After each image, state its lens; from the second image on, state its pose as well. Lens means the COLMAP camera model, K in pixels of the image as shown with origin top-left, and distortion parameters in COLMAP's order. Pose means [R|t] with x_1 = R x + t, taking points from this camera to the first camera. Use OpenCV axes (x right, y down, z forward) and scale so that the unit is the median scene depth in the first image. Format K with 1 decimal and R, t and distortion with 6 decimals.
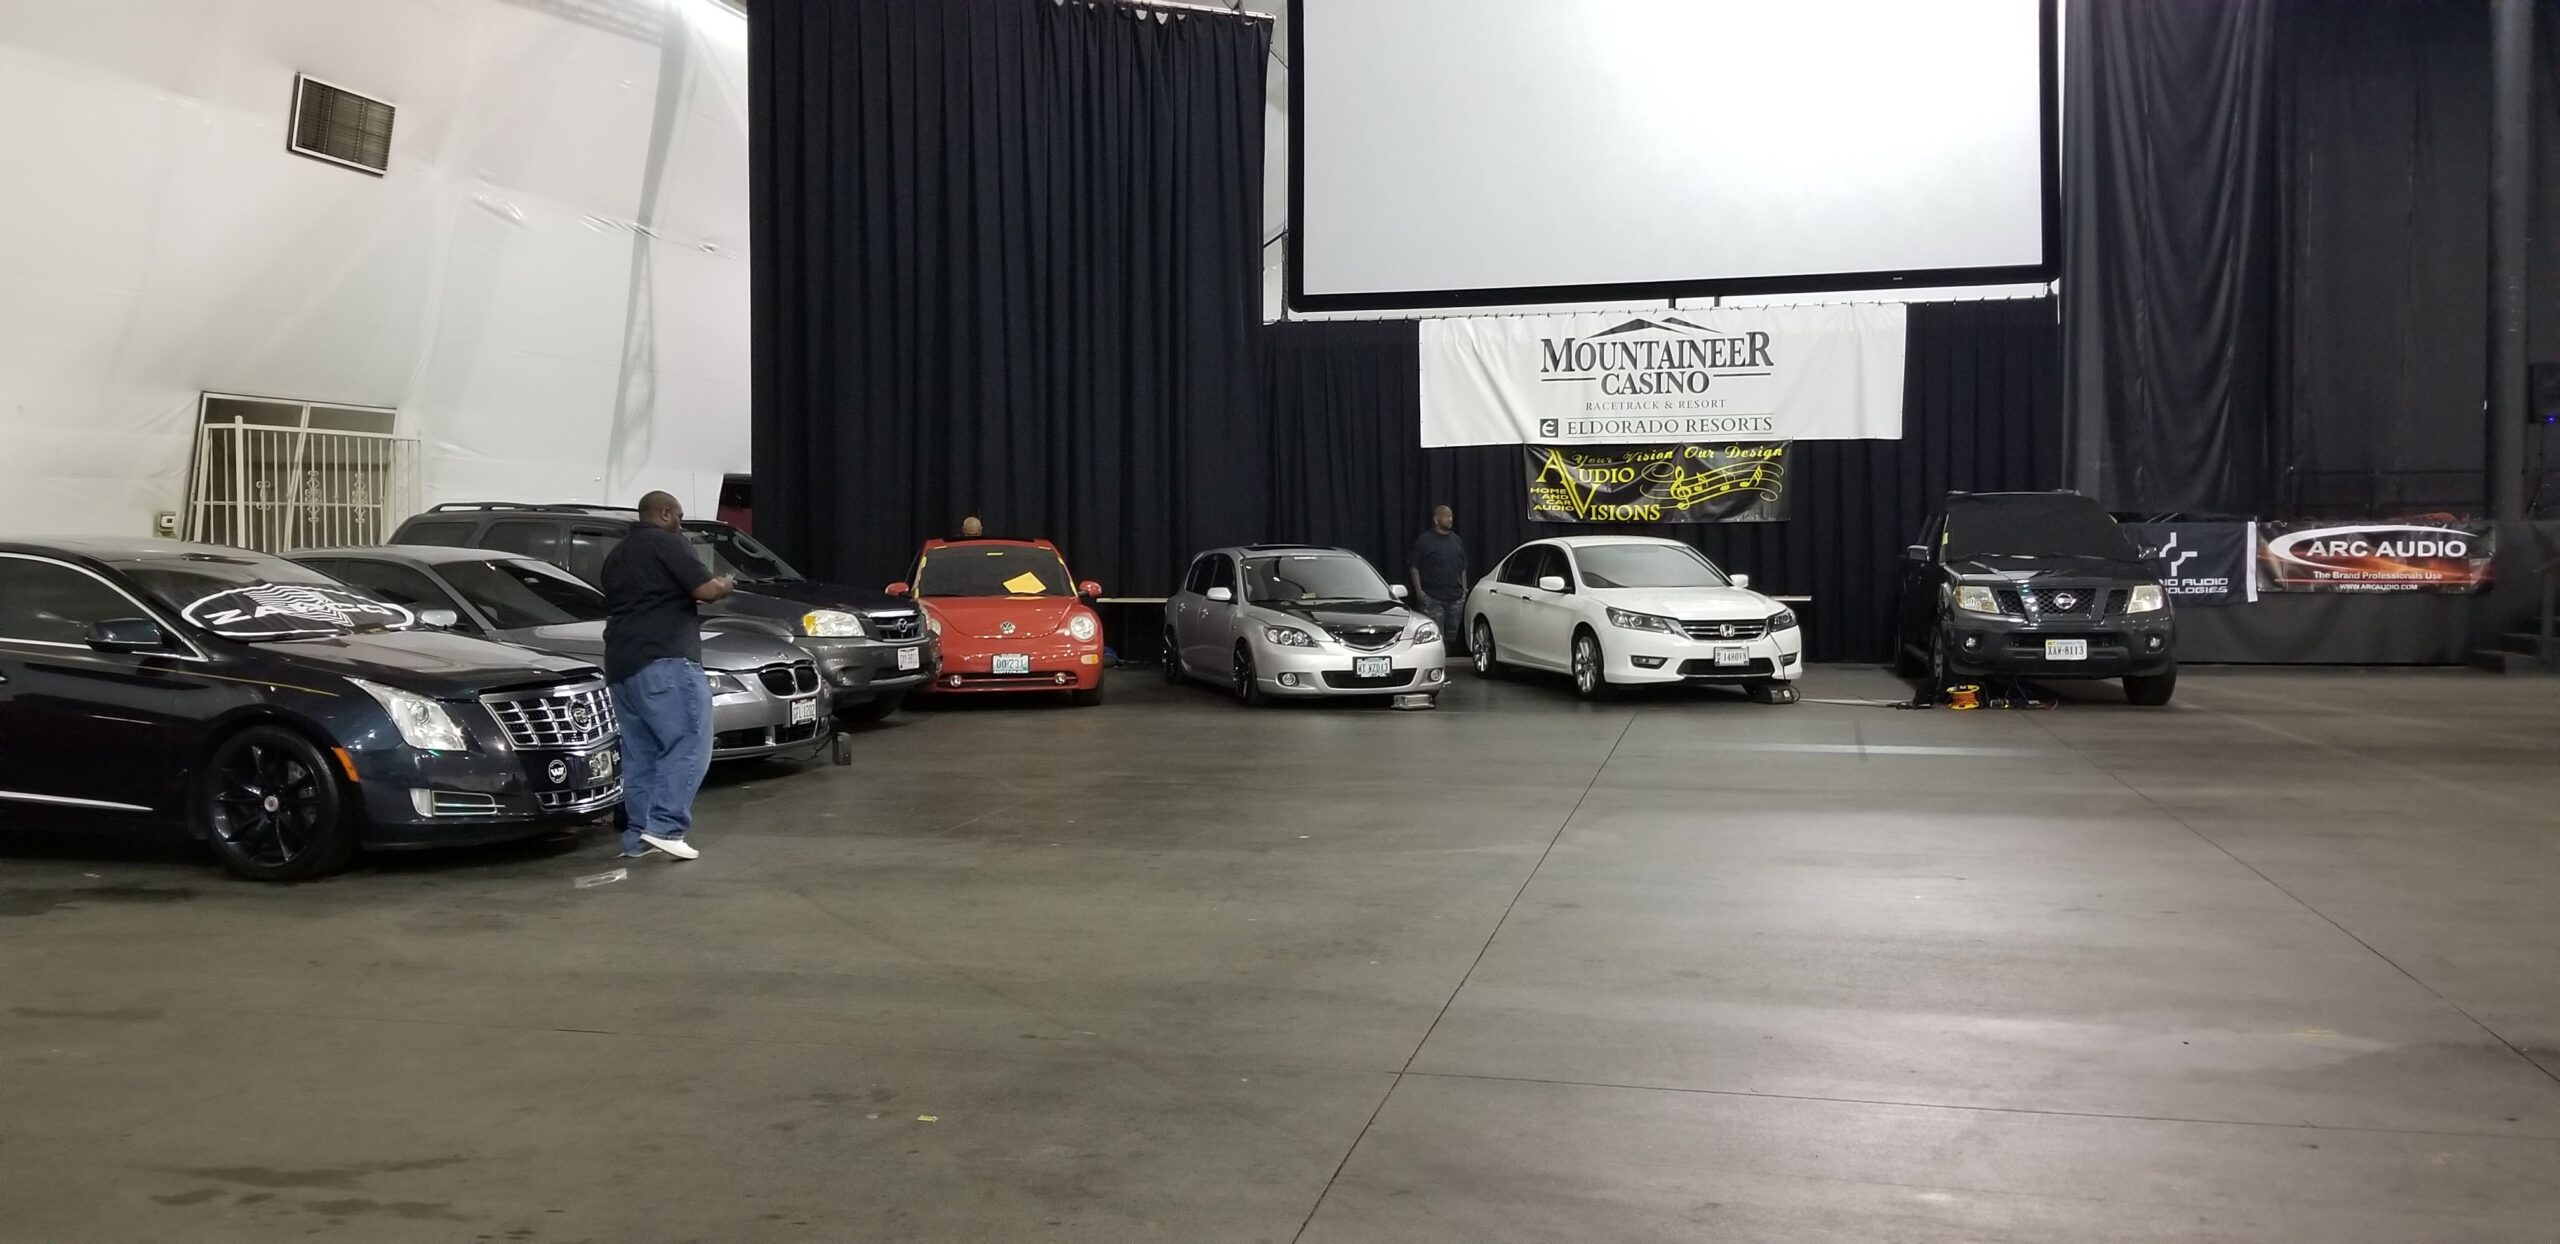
lens RADIAL K [[2019.9, 0, 1282.9], [0, 2019.9, 632.0], [0, 0, 1]] dist [0.071905, -0.124392]
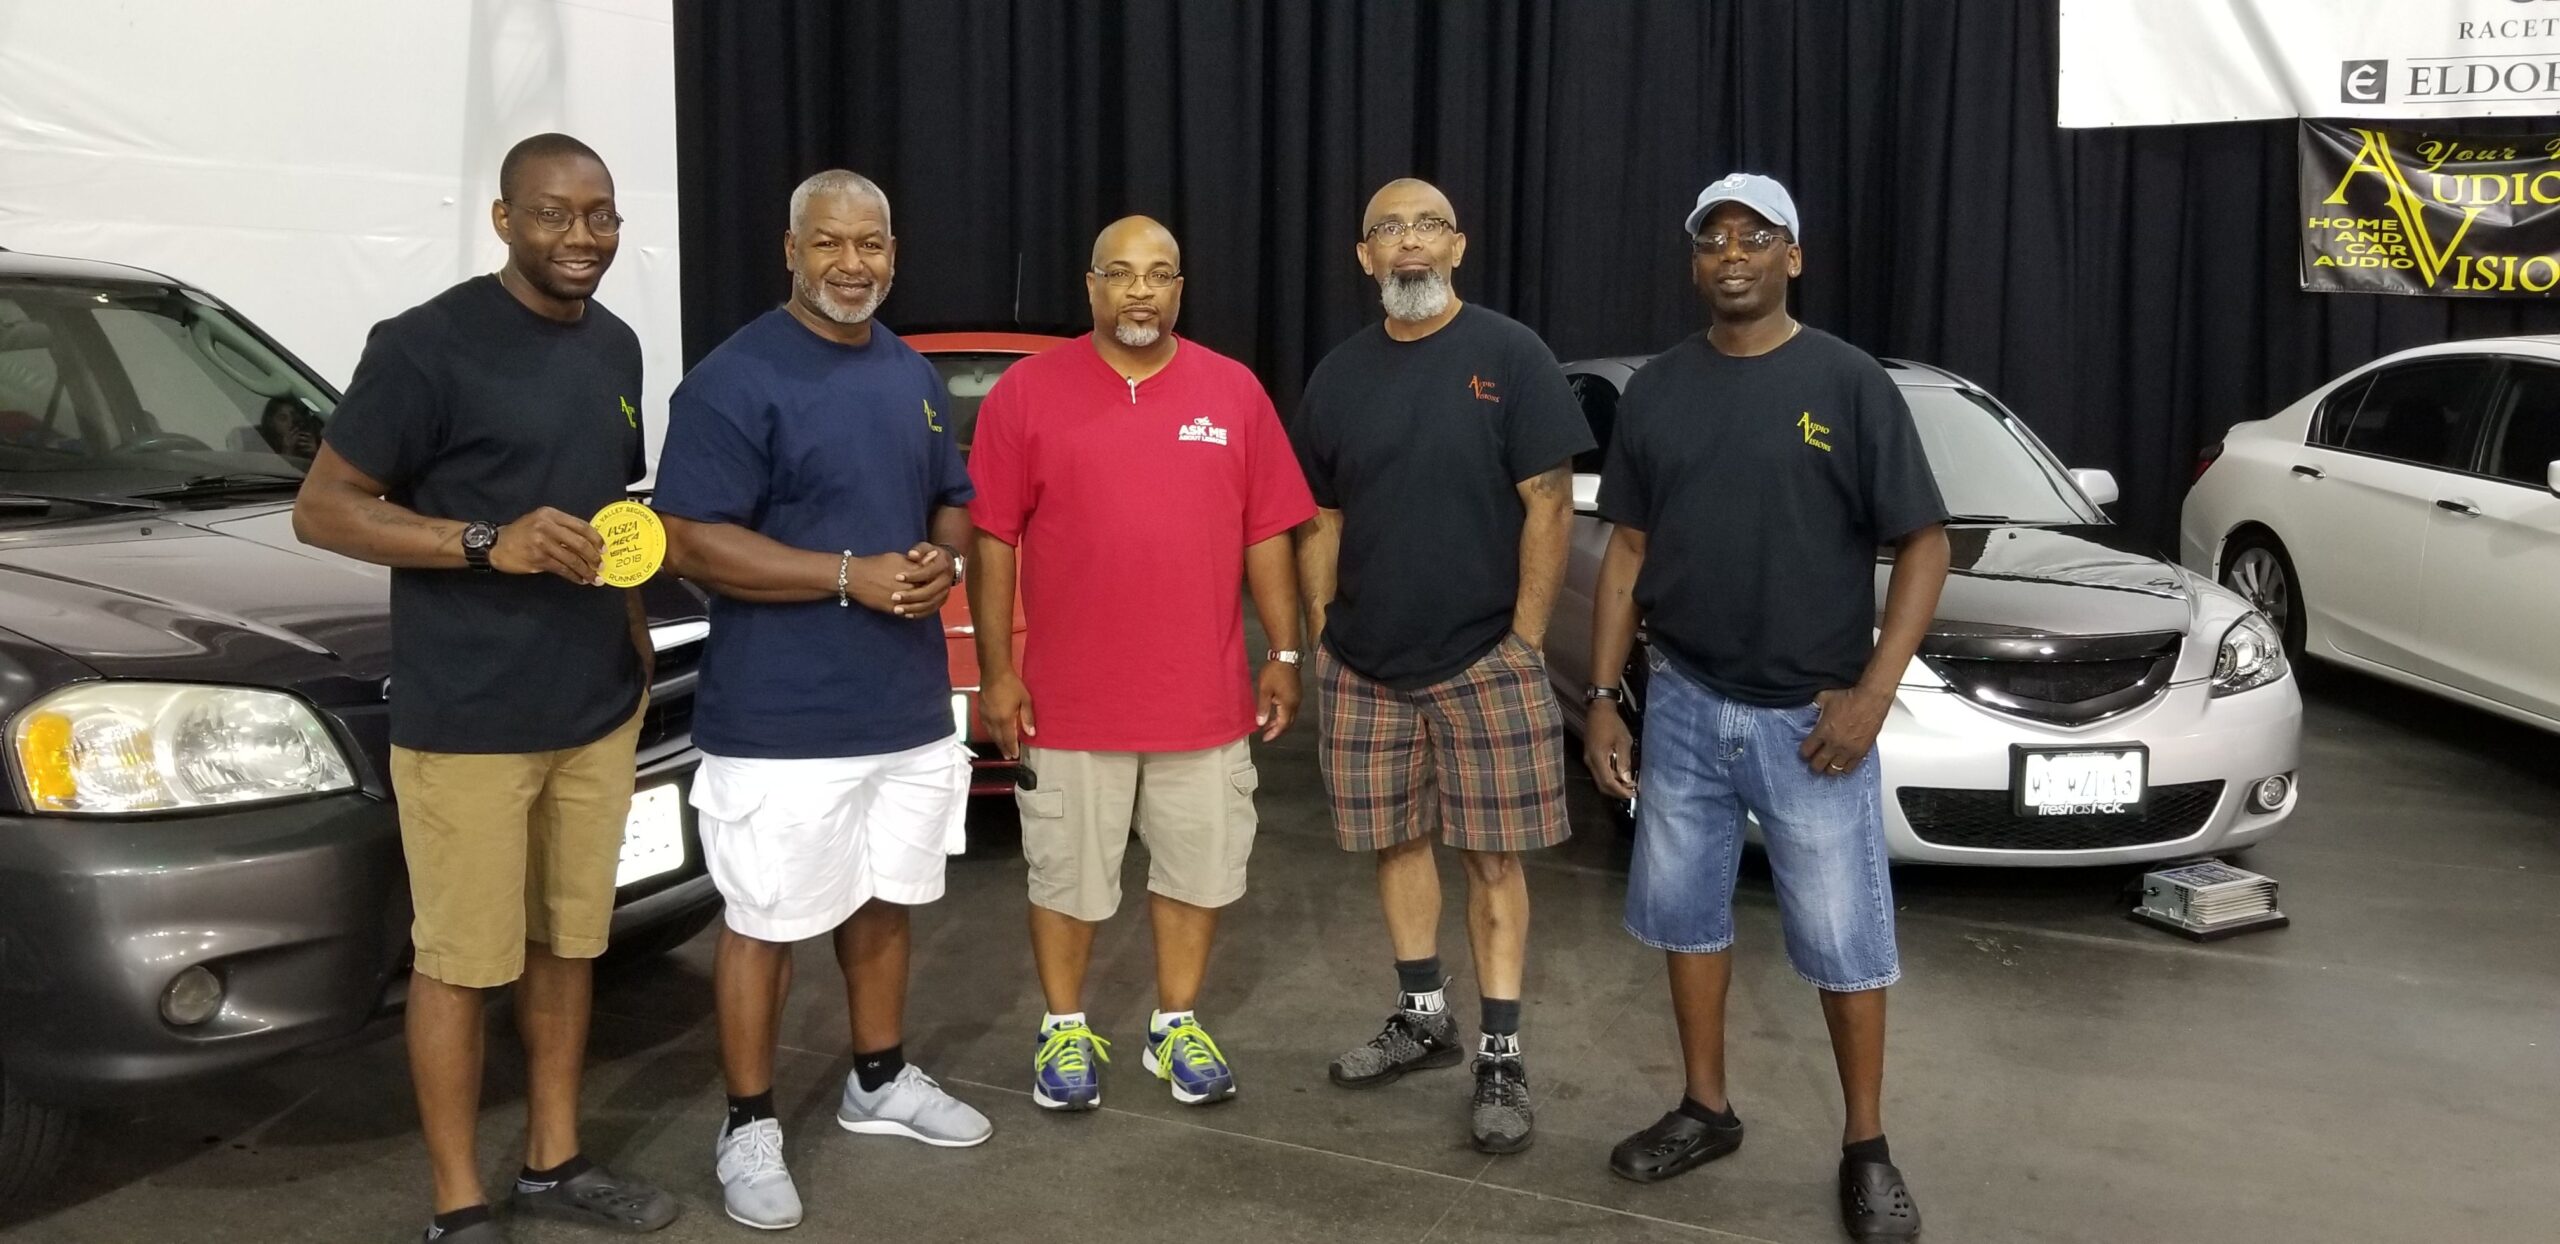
lens RADIAL K [[2019.9, 0, 1275.3], [0, 2019.9, 618.4], [0, 0, 1]] dist [0.071905, -0.124392]
pose [[0.978976, 0.039894, -0.200036, -0.008750], [-0.018997, 0.994257, 0.105319, -0.025854], [0.203089, -0.099305, 0.974112, 0.501591]]
